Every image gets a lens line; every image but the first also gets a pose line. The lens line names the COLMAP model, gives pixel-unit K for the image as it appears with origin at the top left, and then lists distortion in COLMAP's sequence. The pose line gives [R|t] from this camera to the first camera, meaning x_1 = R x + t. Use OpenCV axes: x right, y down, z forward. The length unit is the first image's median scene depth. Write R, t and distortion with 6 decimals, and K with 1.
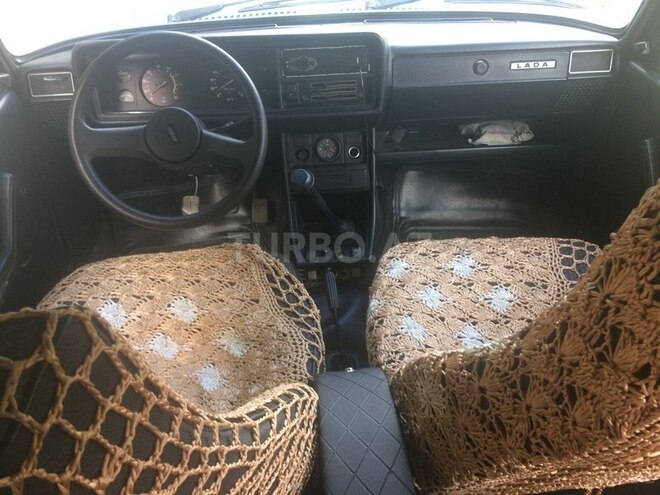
lens RADIAL K [[557.0, 0, 330.0], [0, 557.0, 247.5], [0, 0, 1]] dist [0.116054, -0.179570]
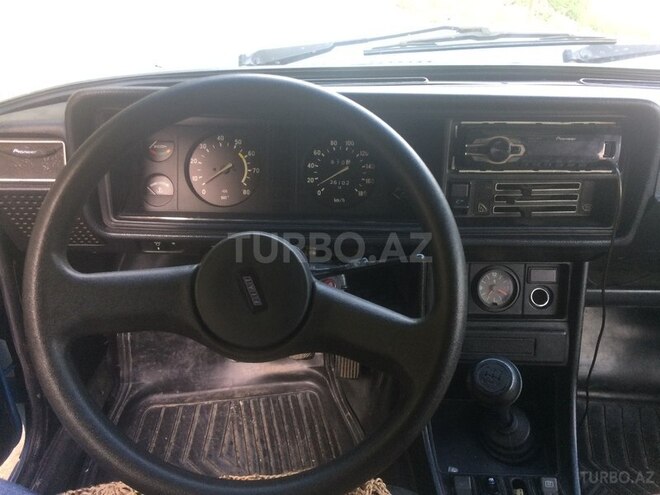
lens RADIAL K [[557.0, 0, 330.0], [0, 557.0, 247.5], [0, 0, 1]] dist [0.116054, -0.179570]
pose [[0.997566, 0.063452, -0.028914, -0.169188], [-0.065986, 0.993065, -0.097300, -0.161560], [0.022540, 0.098971, 0.994835, 0.446507]]
